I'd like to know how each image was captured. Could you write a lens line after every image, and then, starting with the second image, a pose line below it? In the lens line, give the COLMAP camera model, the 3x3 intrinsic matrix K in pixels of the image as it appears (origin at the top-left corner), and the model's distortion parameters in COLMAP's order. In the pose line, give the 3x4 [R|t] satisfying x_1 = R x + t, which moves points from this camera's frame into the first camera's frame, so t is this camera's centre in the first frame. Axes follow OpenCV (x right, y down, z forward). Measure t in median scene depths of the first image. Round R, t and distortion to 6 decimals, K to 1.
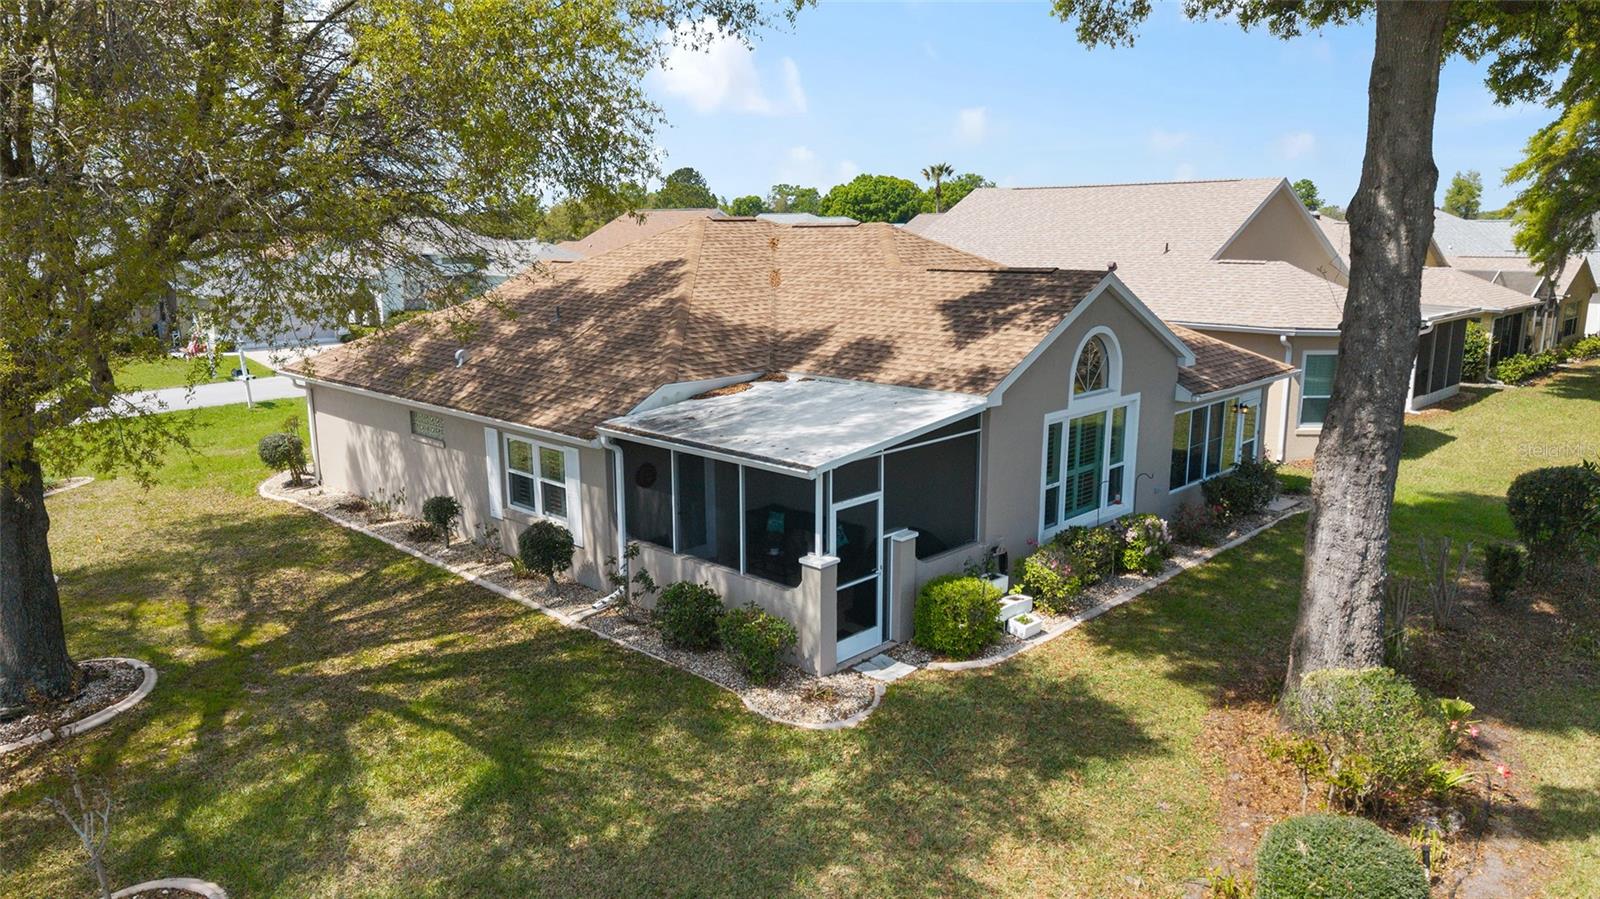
lens RADIAL K [[1065.0, 0, 800.0], [0, 1065.0, 449.5], [0, 0, 1]] dist [0.033883, -0.036639]
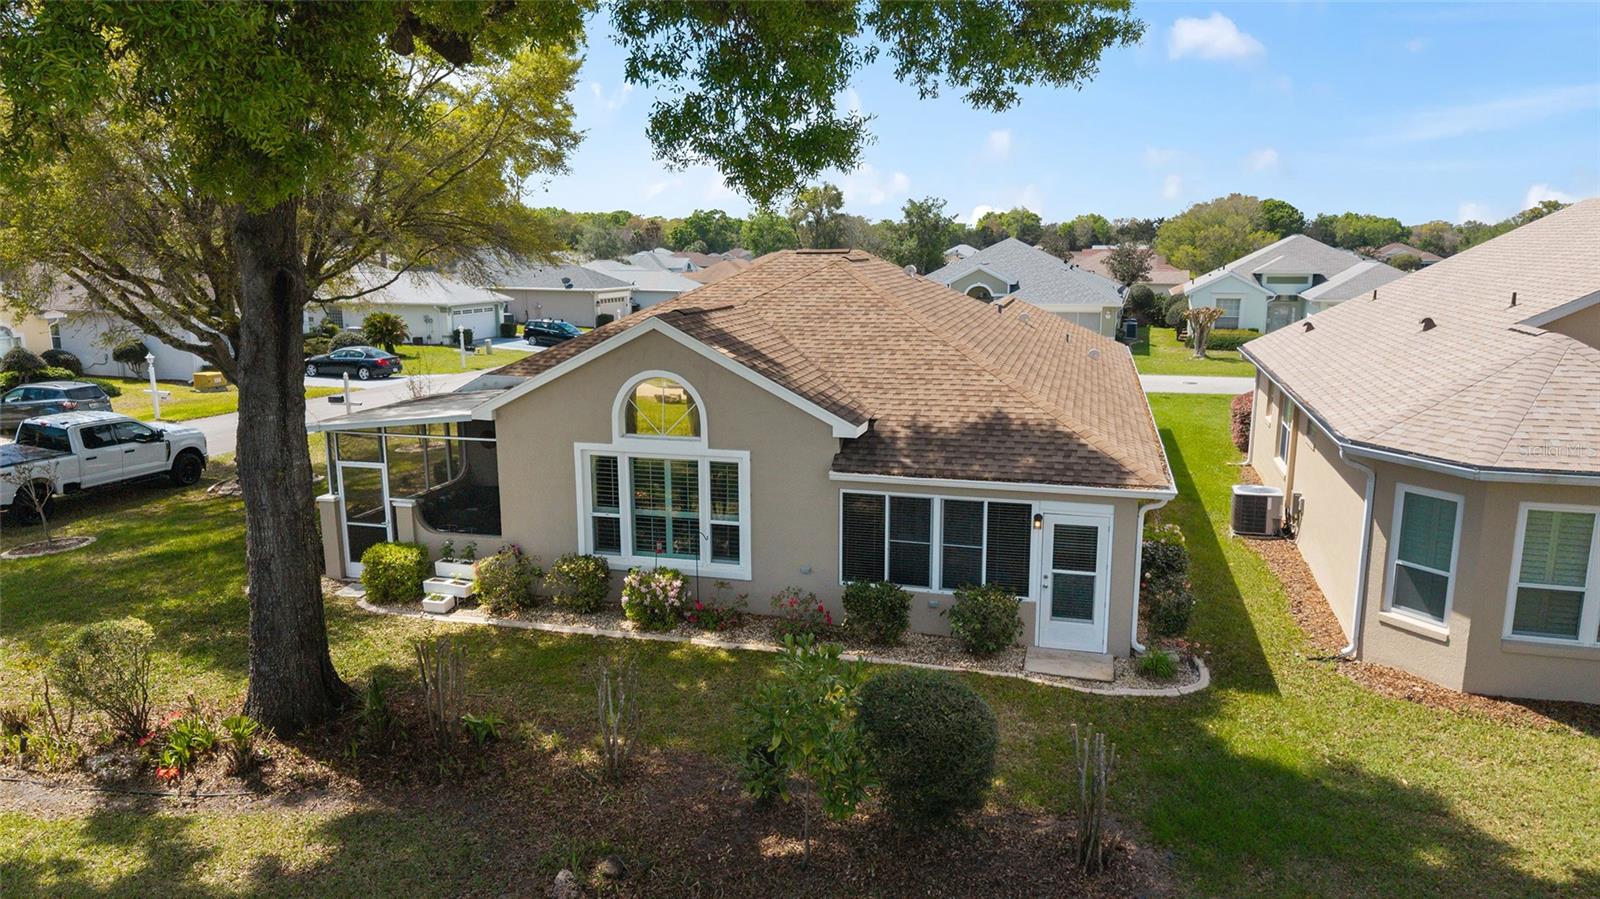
lens RADIAL K [[1065.0, 0, 800.0], [0, 1065.0, 449.5], [0, 0, 1]] dist [0.033883, -0.036639]
pose [[0.487285, 0.170149, -0.856506, 1.473455], [-0.176178, 0.979820, 0.094414, -0.196121], [0.855286, 0.104891, 0.507429, 0.762070]]
